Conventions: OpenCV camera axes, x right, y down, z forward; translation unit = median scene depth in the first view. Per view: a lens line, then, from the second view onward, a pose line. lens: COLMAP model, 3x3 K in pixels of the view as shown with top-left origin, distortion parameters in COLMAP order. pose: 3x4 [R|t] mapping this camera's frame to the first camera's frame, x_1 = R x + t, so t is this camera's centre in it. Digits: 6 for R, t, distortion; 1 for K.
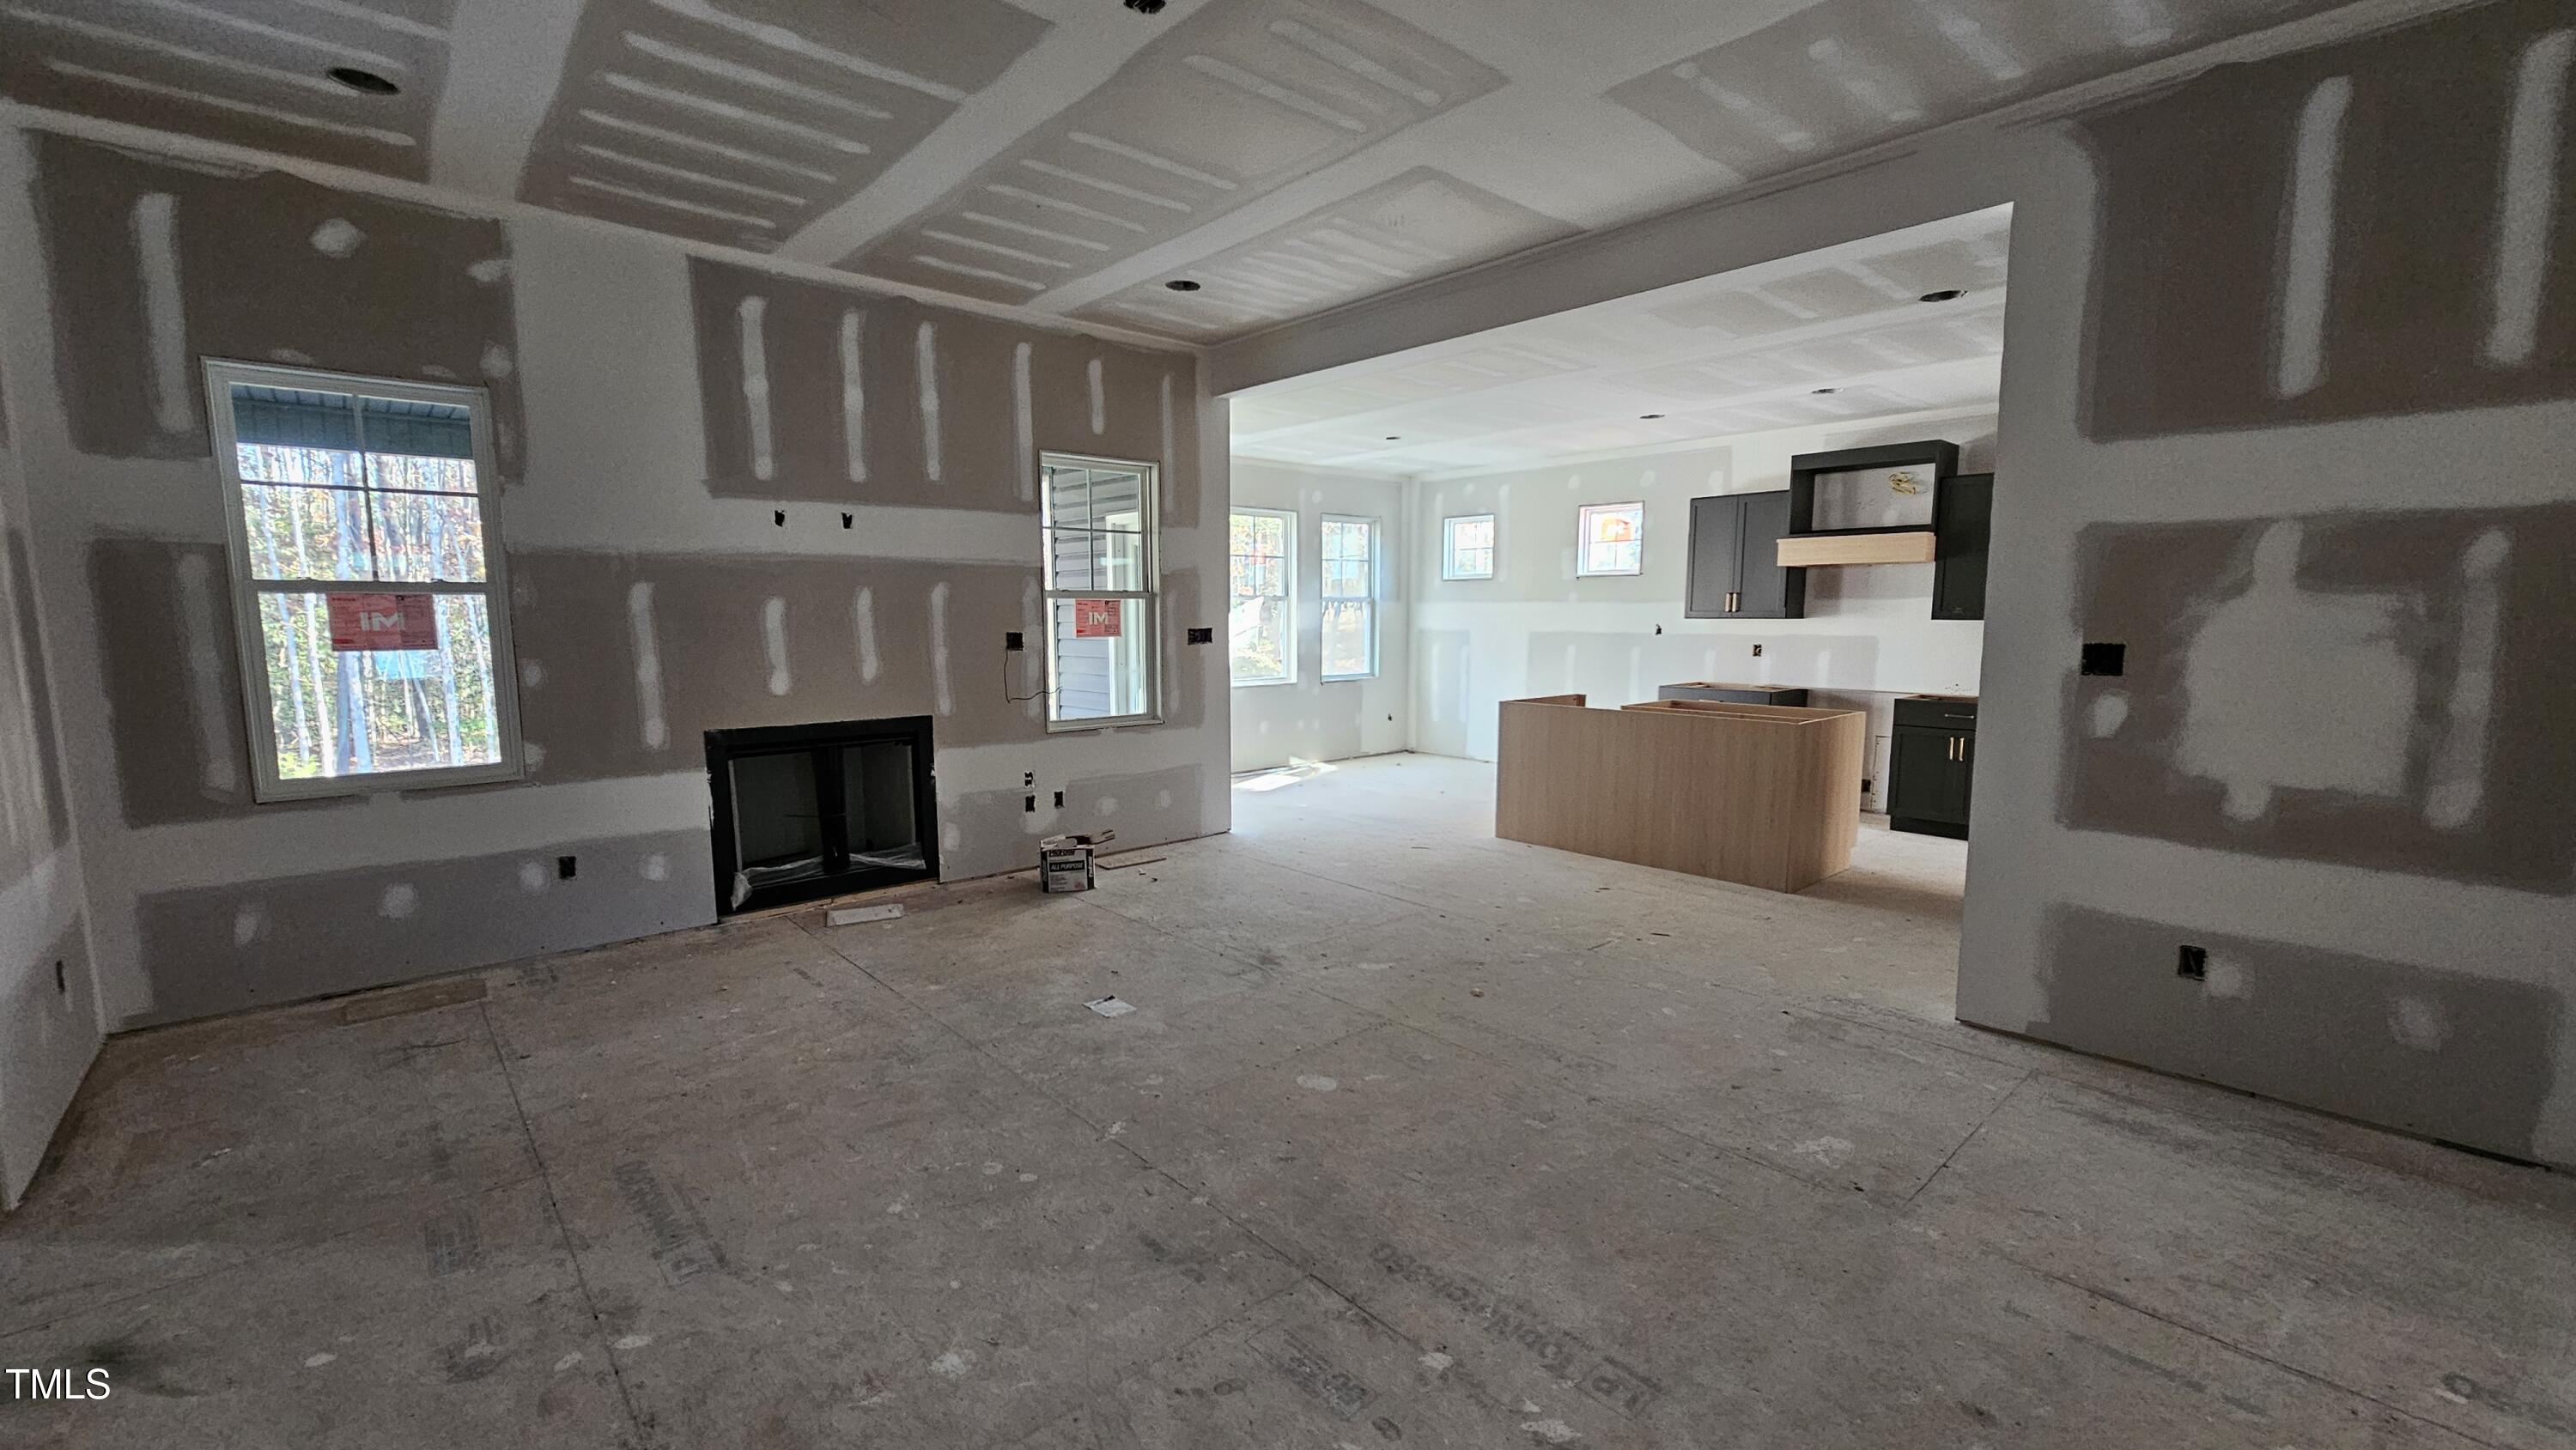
lens RADIAL K [[1042.7, 0, 1266.8], [0, 1042.7, 741.9], [0, 0, 1]] dist [0.003064, -0.000126]
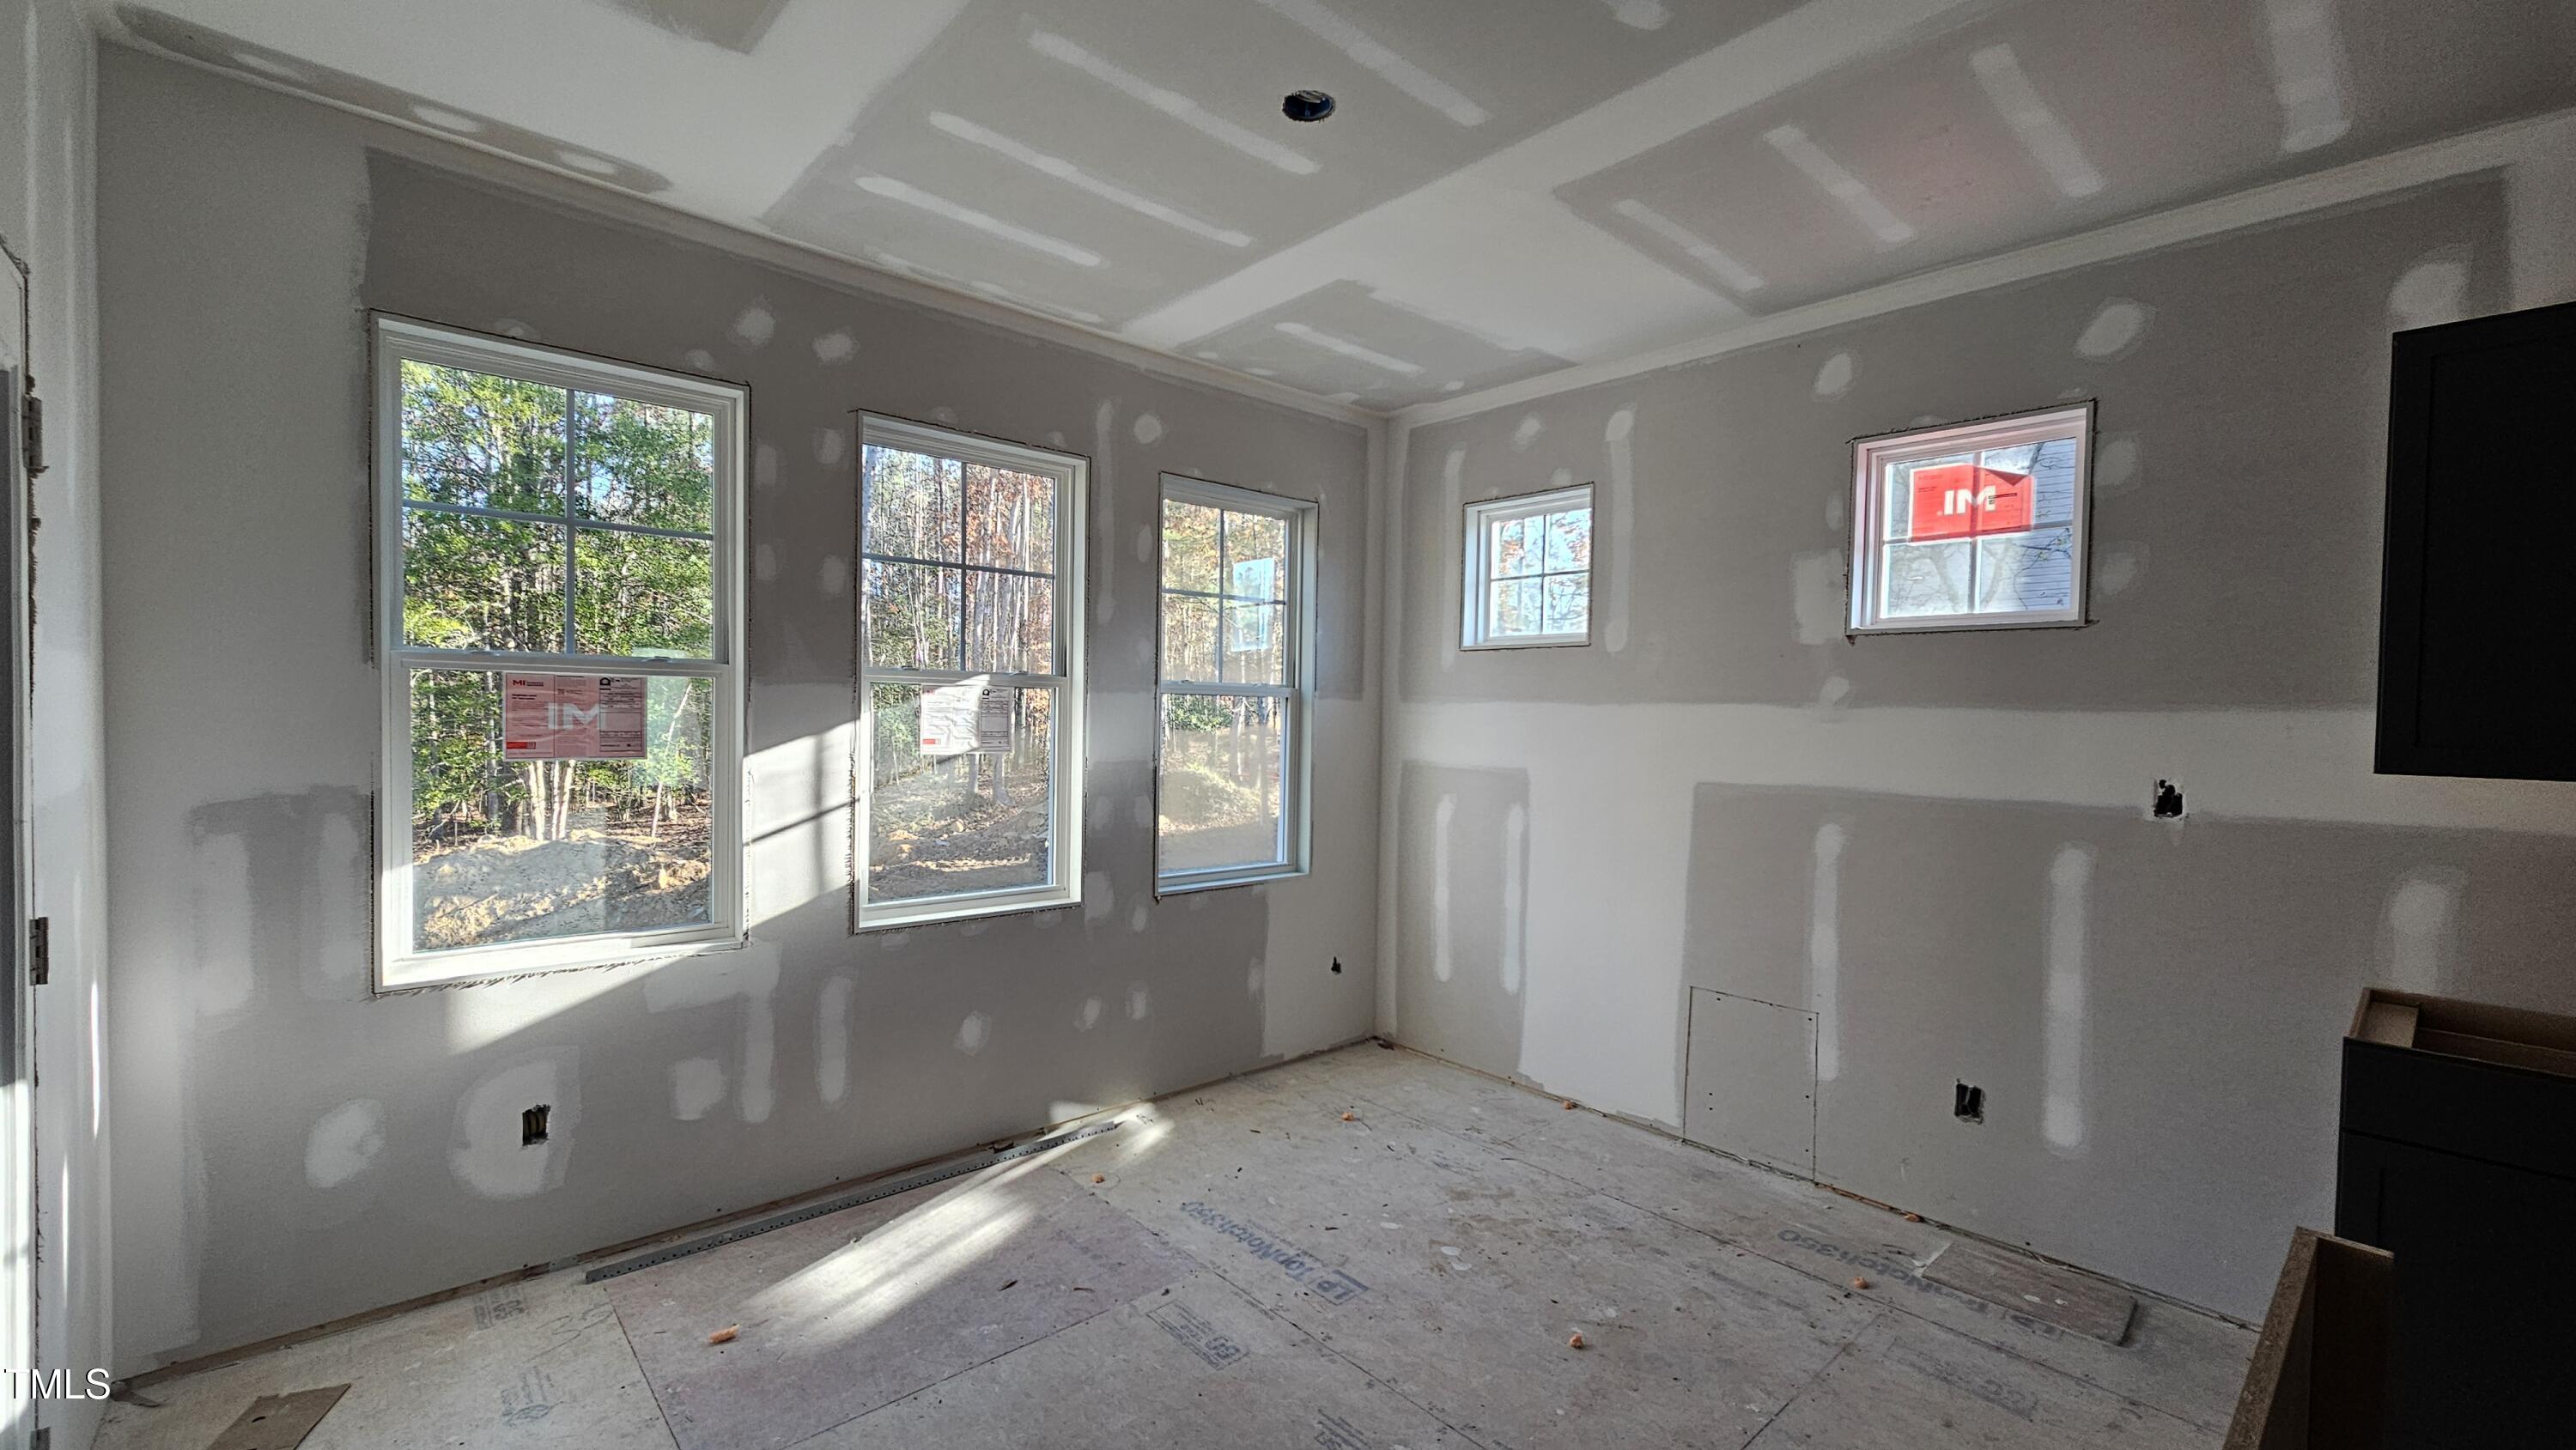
lens RADIAL K [[1049.1, 0, 1275.3], [0, 1049.1, 736.2], [0, 0, 1]] dist [-0.000517, -0.000407]
pose [[0.999693, 0.020918, 0.013288, 0.202240], [-0.019426, 0.994393, -0.103950, -0.170417], [-0.015388, 0.103660, 0.994494, 1.330272]]
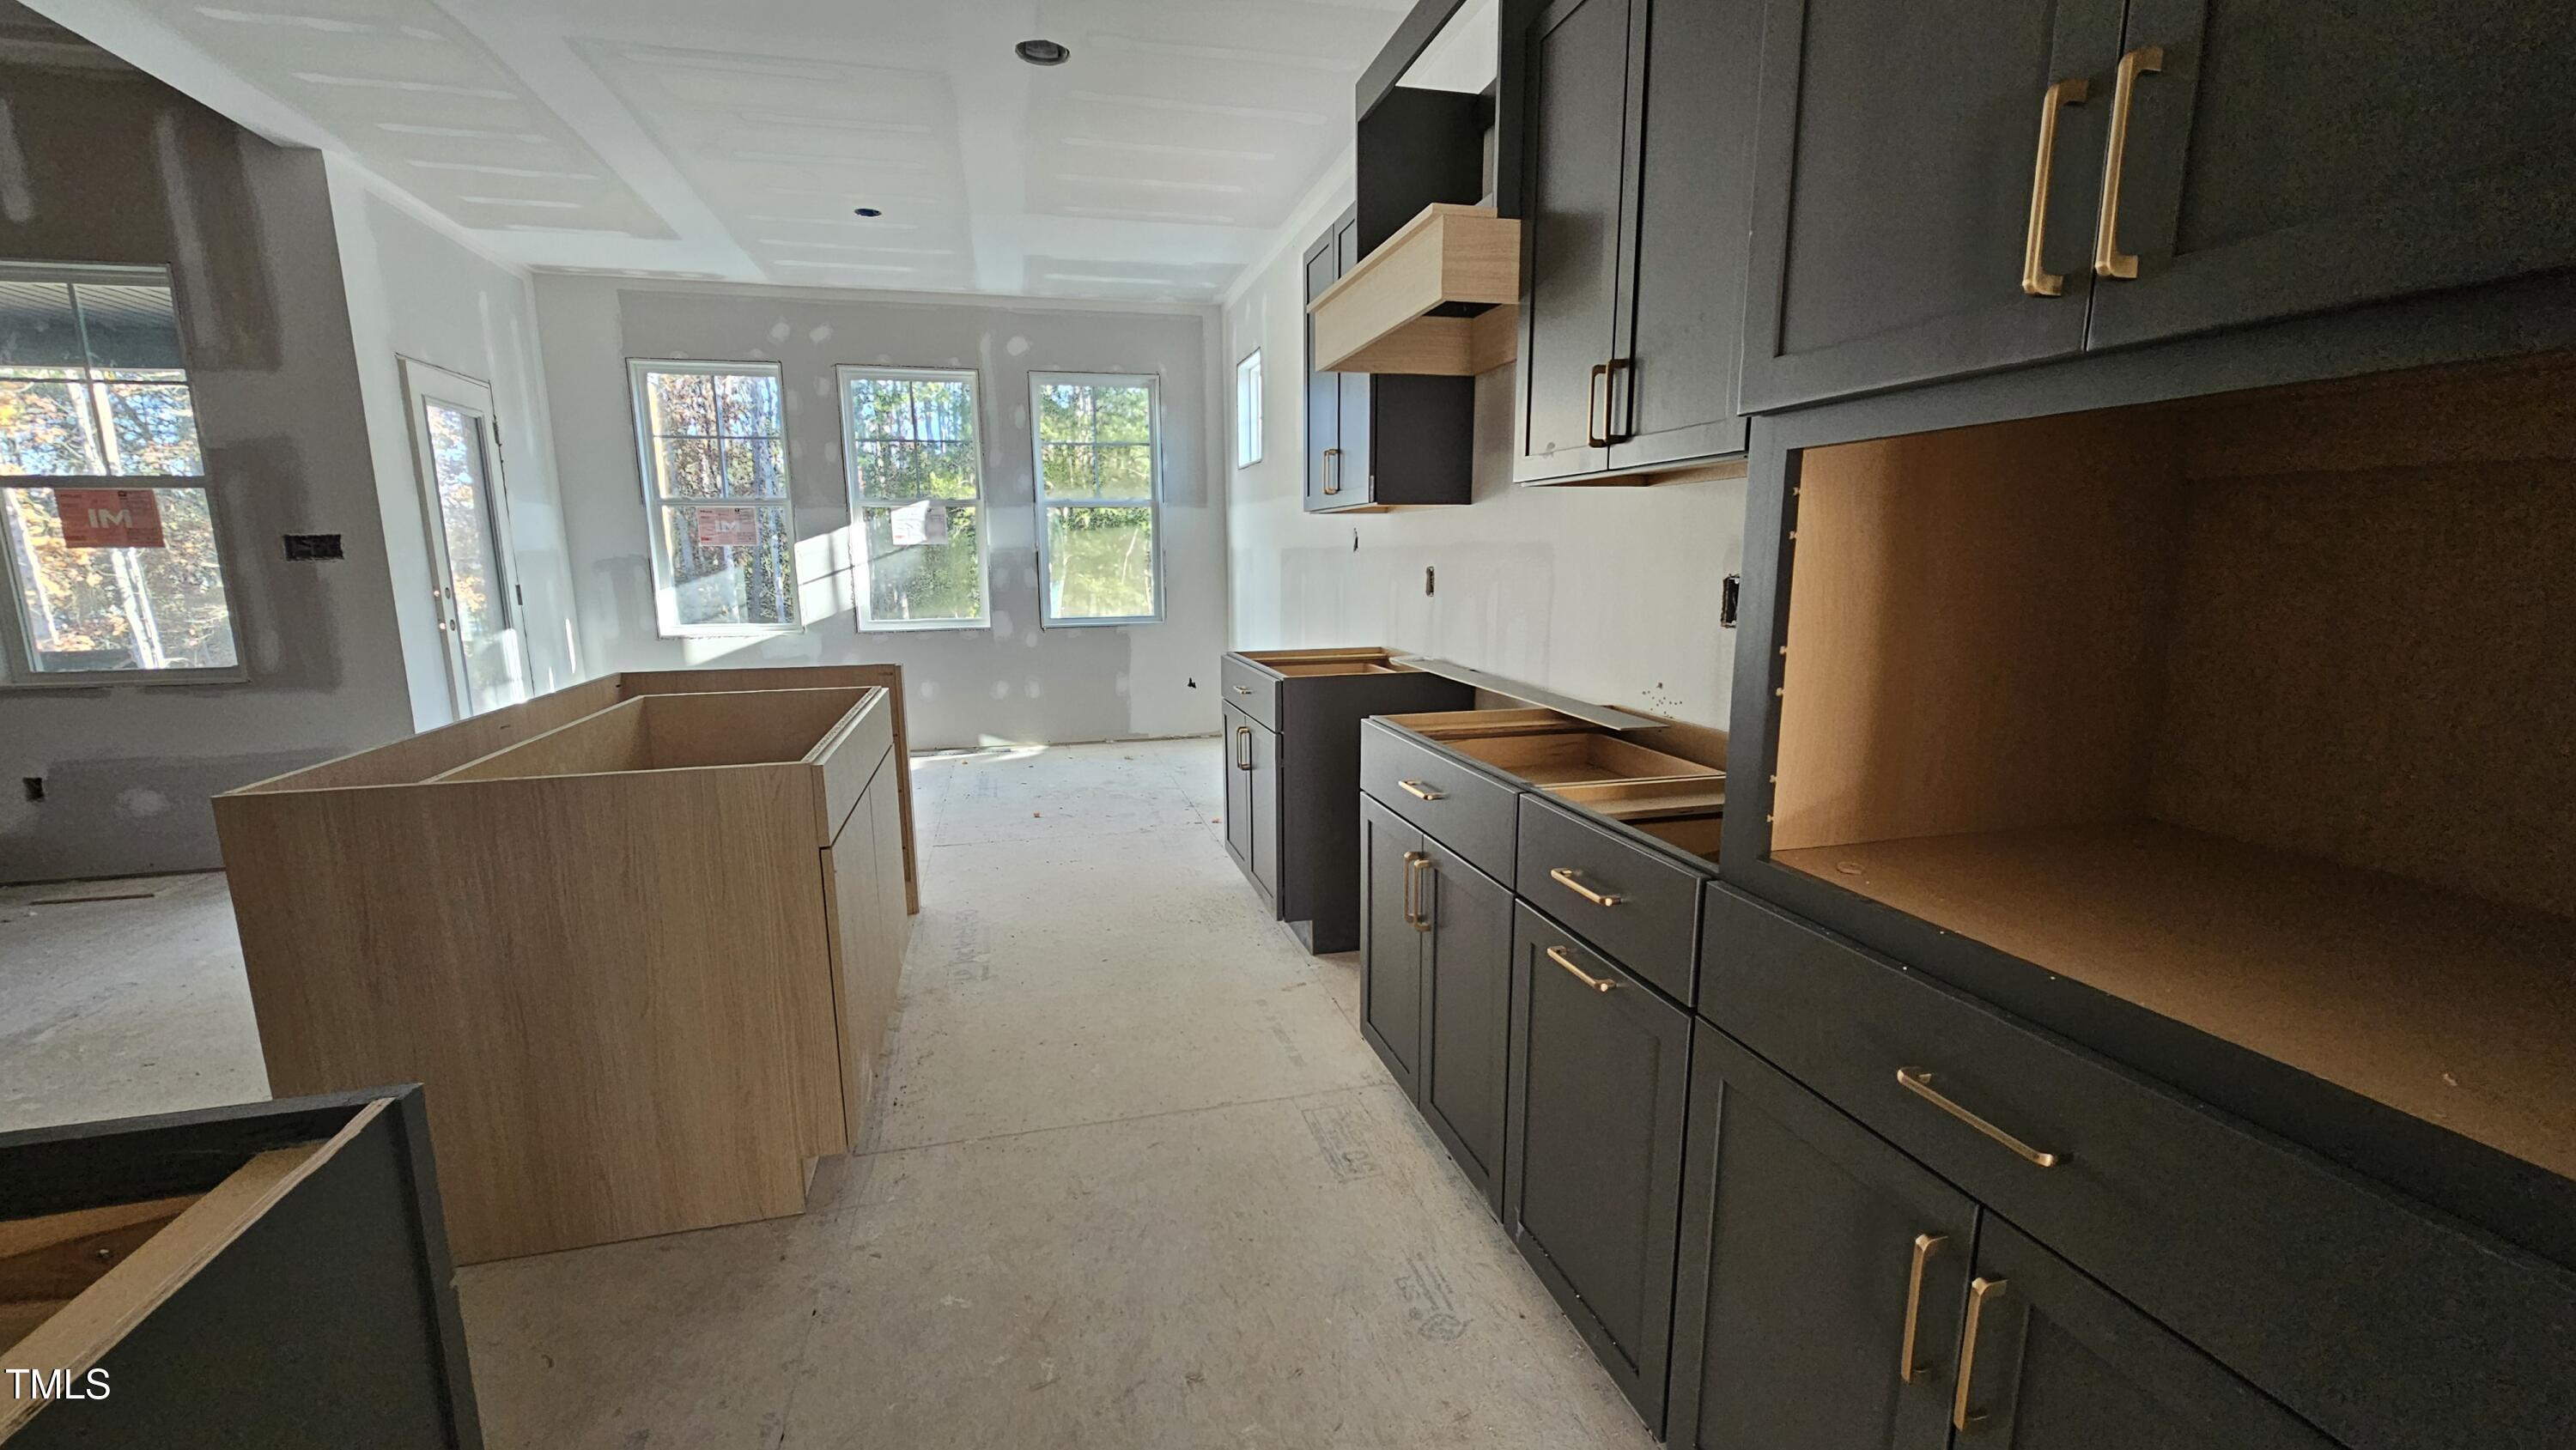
lens RADIAL K [[1042.7, 0, 1266.8], [0, 1042.7, 741.9], [0, 0, 1]] dist [0.003064, -0.000126]
pose [[0.890941, 0.077322, -0.447488, 1.091912], [-0.050755, 0.996179, 0.071077, -0.086206], [0.451273, -0.040613, 0.891461, 1.018598]]
